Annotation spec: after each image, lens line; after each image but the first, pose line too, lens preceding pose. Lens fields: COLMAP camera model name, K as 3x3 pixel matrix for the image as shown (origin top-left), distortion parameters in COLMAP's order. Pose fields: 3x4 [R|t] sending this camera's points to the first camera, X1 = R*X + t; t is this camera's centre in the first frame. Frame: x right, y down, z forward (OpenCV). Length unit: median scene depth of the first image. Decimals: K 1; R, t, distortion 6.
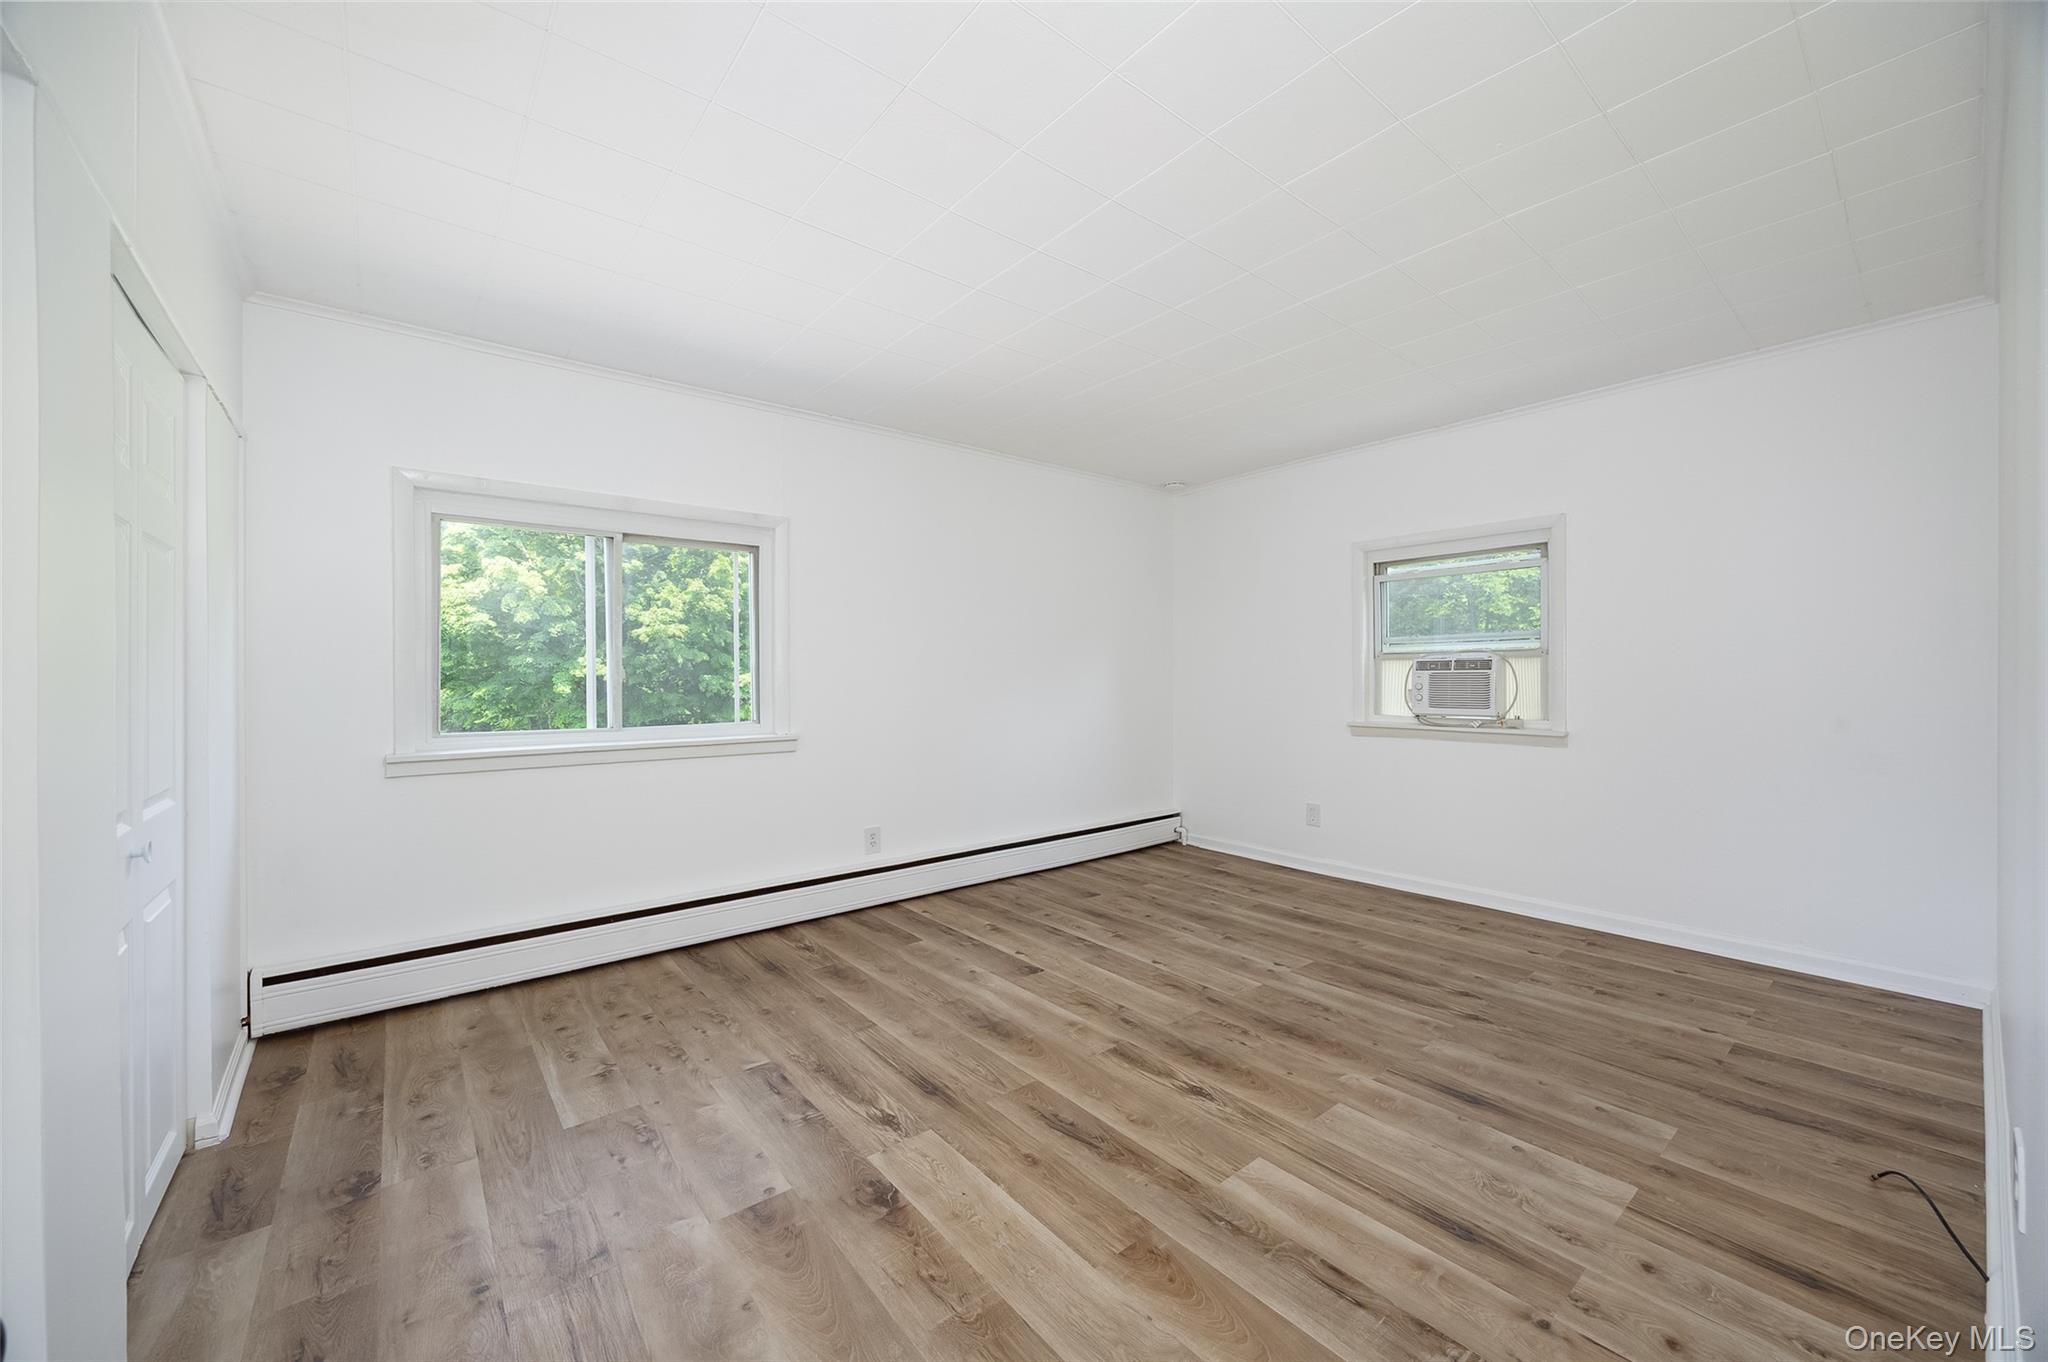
lens RADIAL K [[798.4, 0, 1018.3], [0, 798.4, 682.2], [0, 0, 1]] dist [-0.001291, 0.000010]
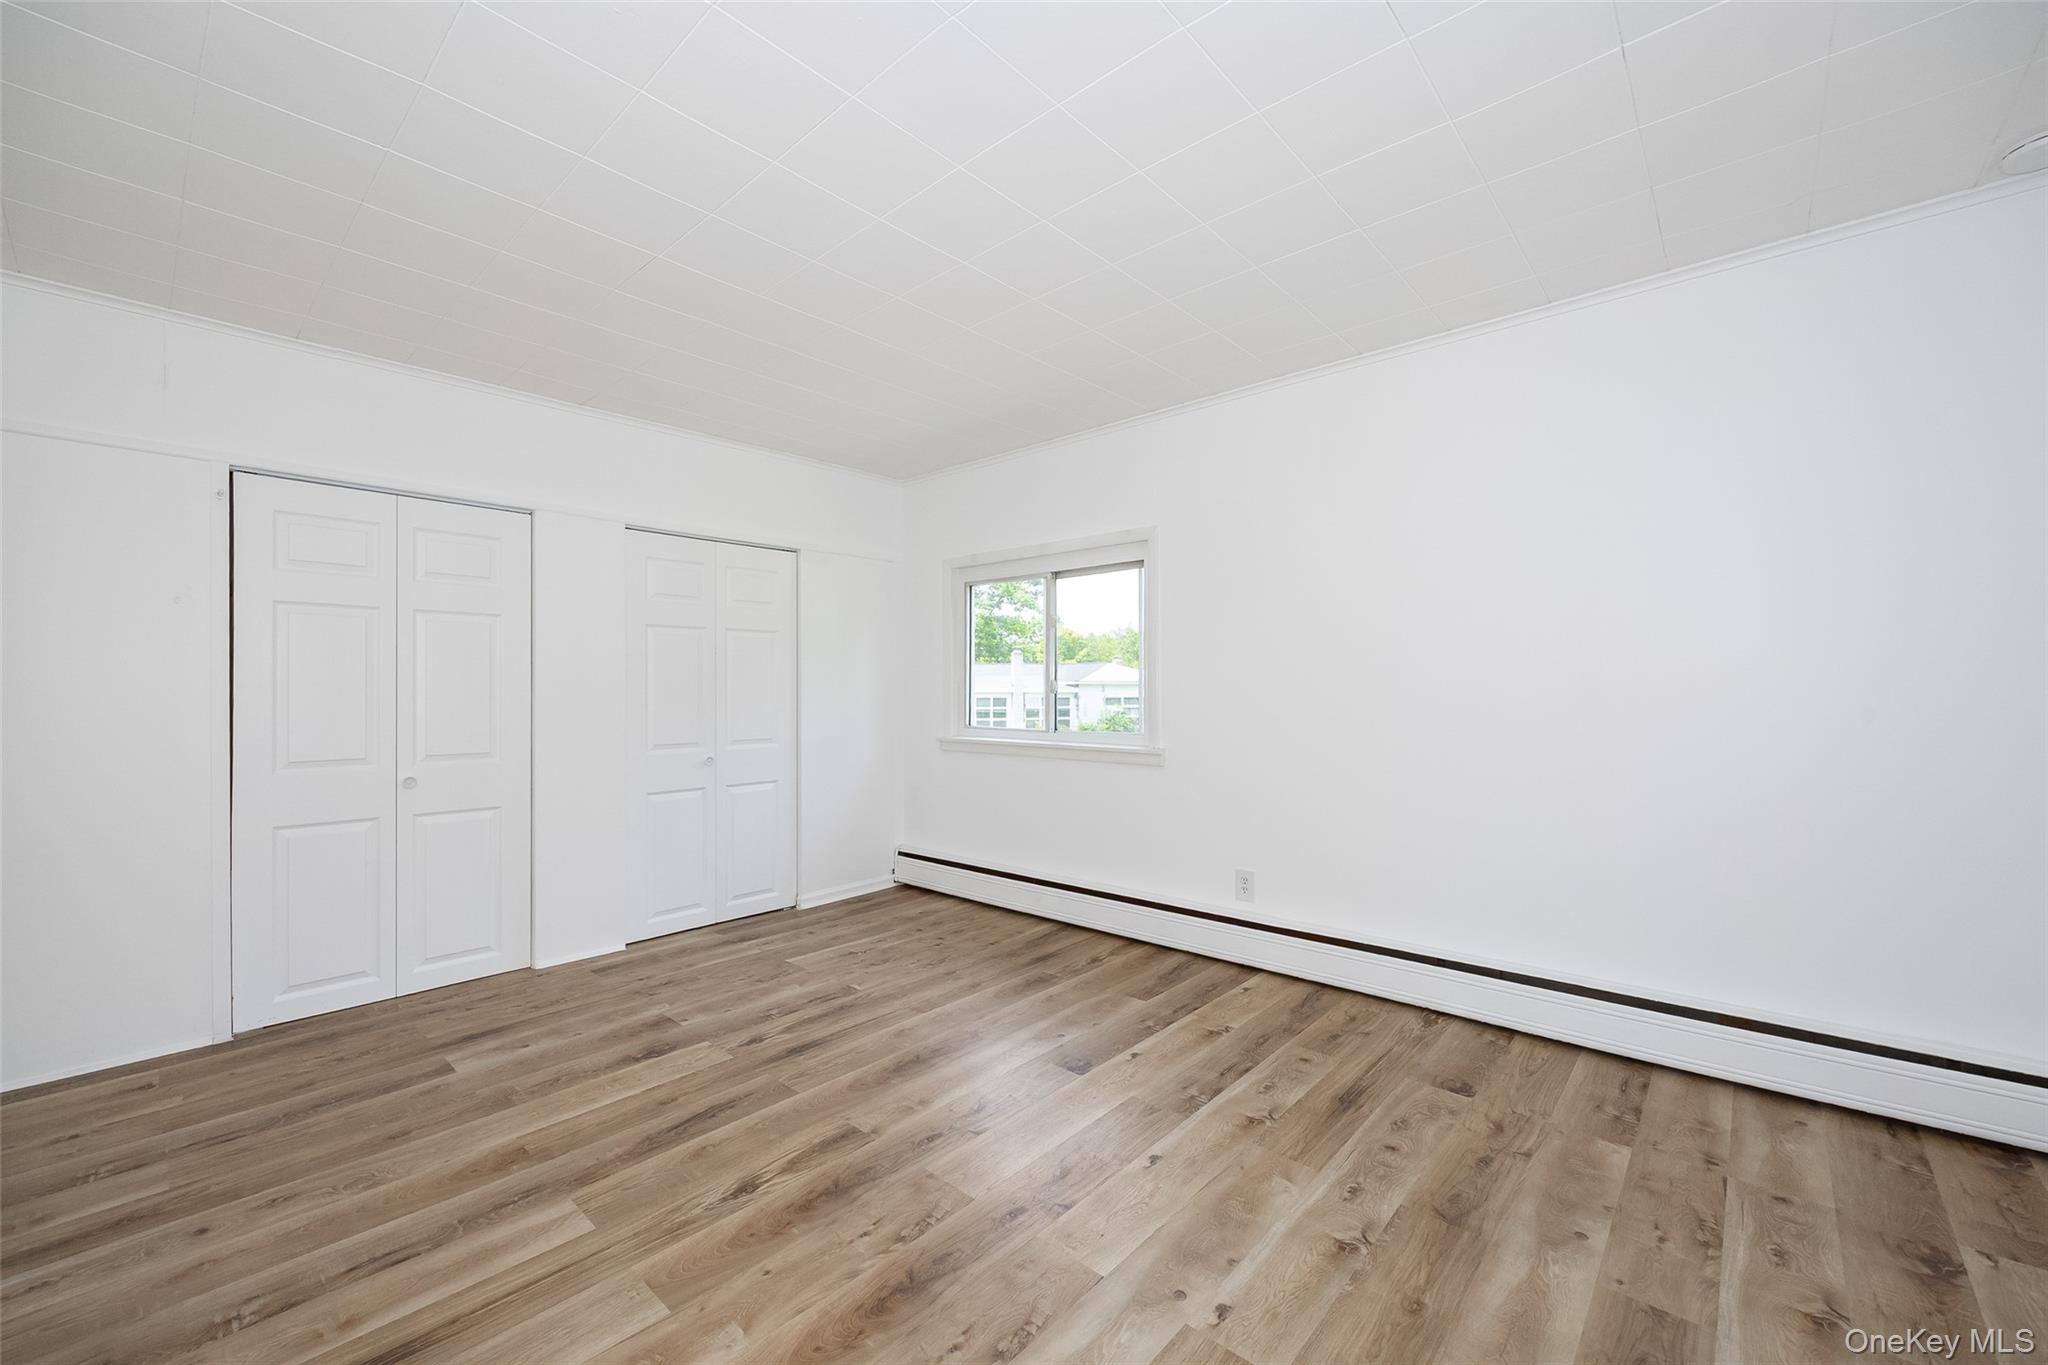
lens RADIAL K [[796.4, 0, 1013.7], [0, 796.4, 714.4], [0, 0, 1]] dist [-0.004393, -0.000292]
pose [[0.153327, 0.034828, -0.987562, 0.864816], [-0.004155, 0.999393, 0.034600, -0.011565], [0.988167, -0.001202, 0.153379, 0.928216]]
